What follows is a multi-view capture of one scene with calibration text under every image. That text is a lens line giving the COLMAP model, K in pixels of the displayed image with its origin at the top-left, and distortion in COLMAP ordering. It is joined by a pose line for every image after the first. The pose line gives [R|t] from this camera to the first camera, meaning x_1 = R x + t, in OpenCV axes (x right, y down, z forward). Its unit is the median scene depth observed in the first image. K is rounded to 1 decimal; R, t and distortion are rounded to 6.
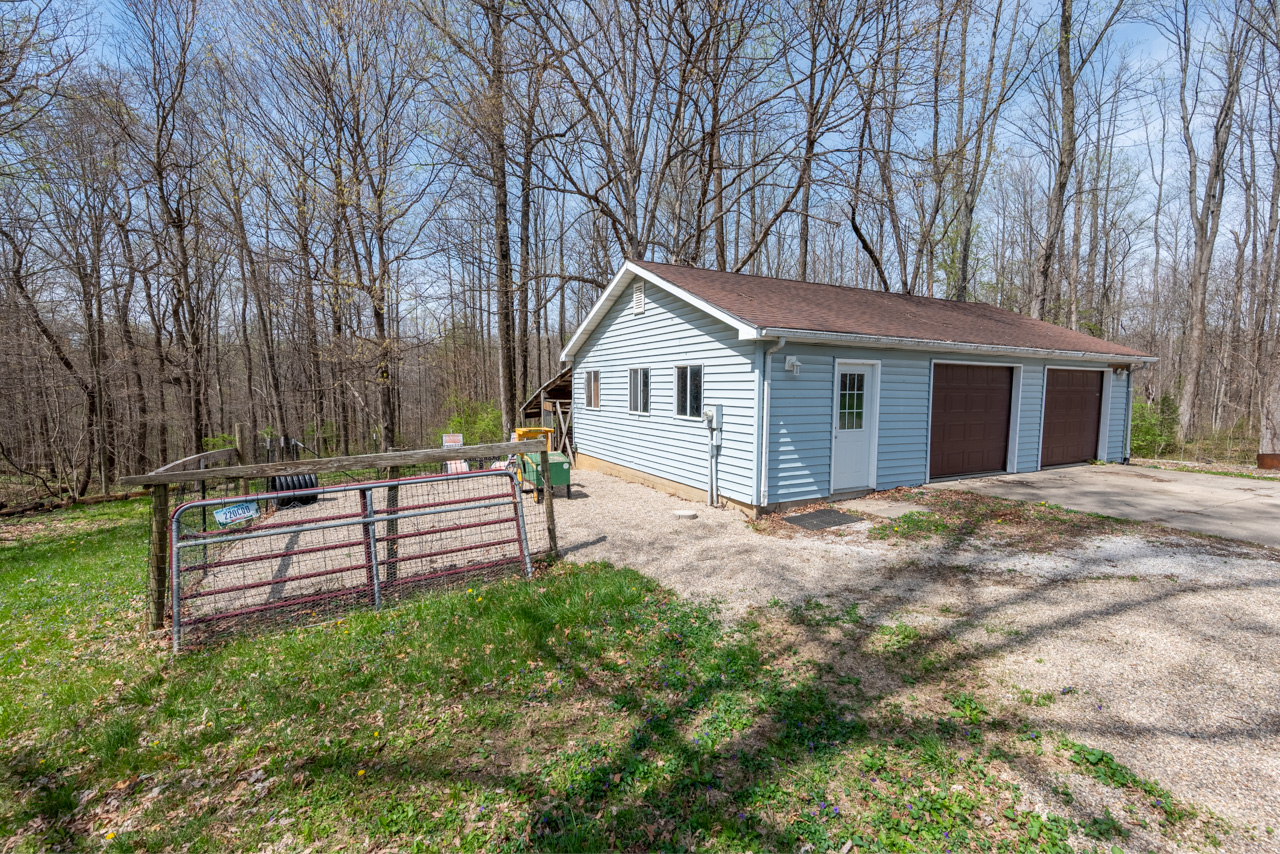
lens RADIAL K [[526.5, 0, 642.4], [0, 526.5, 430.5], [0, 0, 1]] dist [-0.002799, -0.000171]
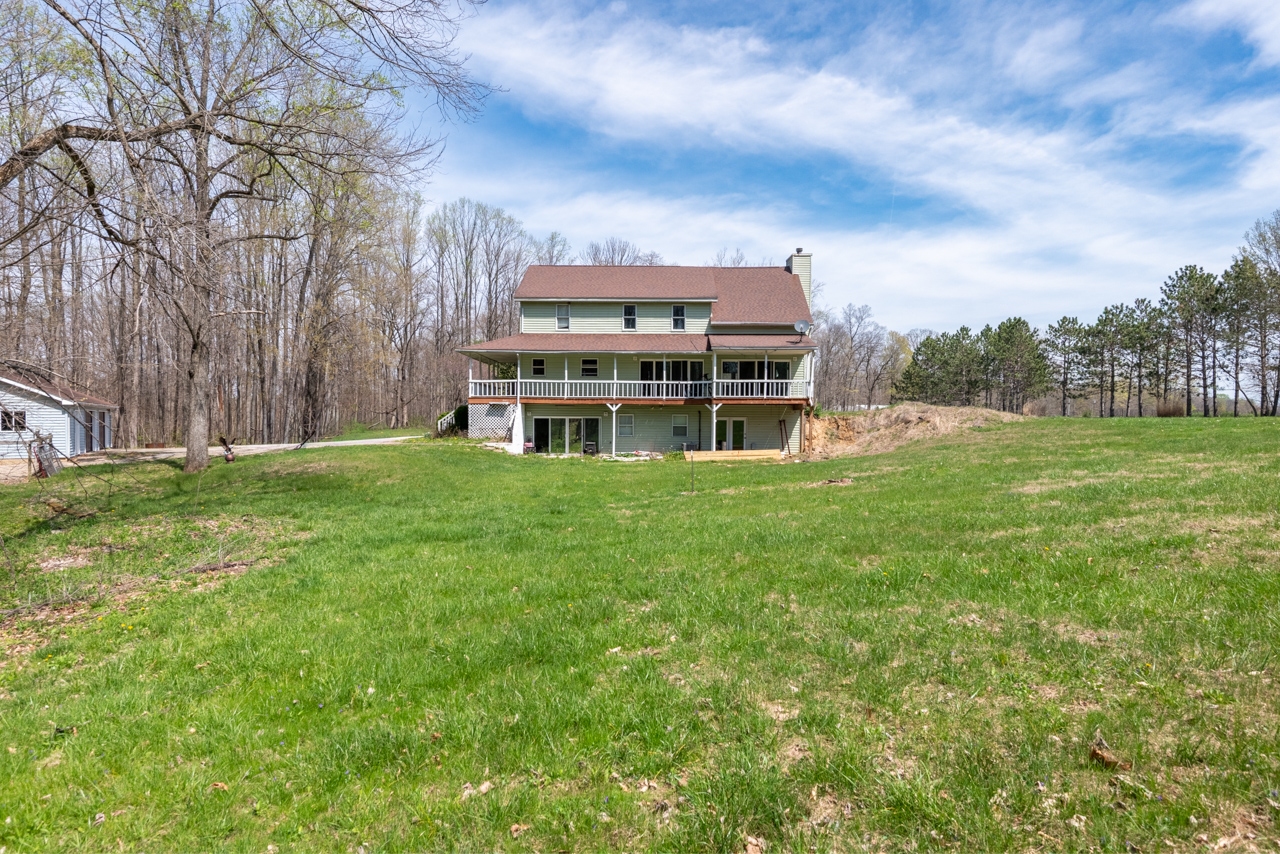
lens RADIAL K [[694.9, 0, 641.2], [0, 694.9, 425.1], [0, 0, 1]] dist [-0.001986, 0.000054]
pose [[-0.045499, -0.018033, 0.998802, -3.460642], [0.077119, 0.996790, 0.021510, 0.100820], [-0.995983, 0.078005, -0.043962, -1.888885]]
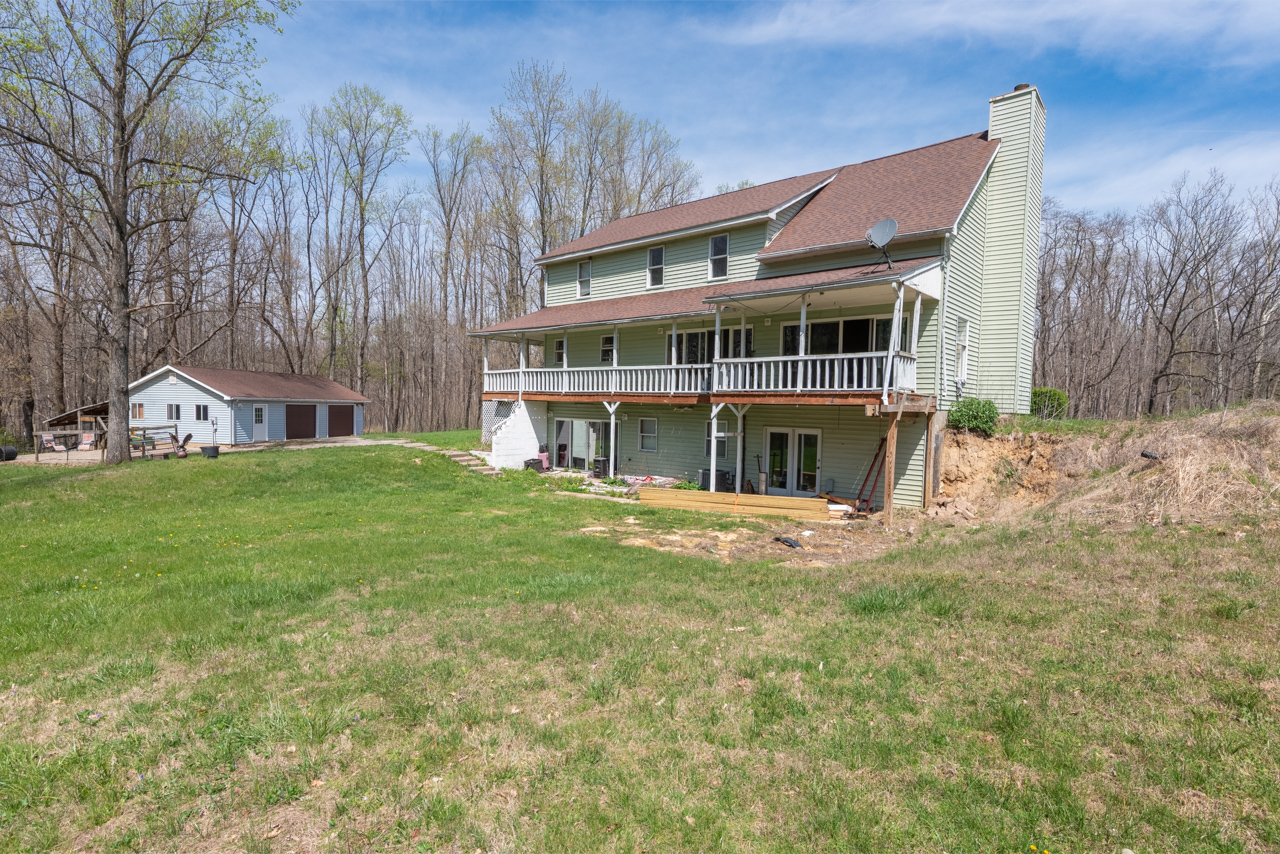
lens RADIAL K [[639.1, 0, 643.4], [0, 639.1, 428.4], [0, 0, 1]] dist [-0.000455, 0.000046]
pose [[0.631698, -0.020601, 0.774941, -1.237959], [0.046005, 0.998881, -0.010946, 0.185768], [-0.773848, 0.042566, 0.631939, -3.539410]]
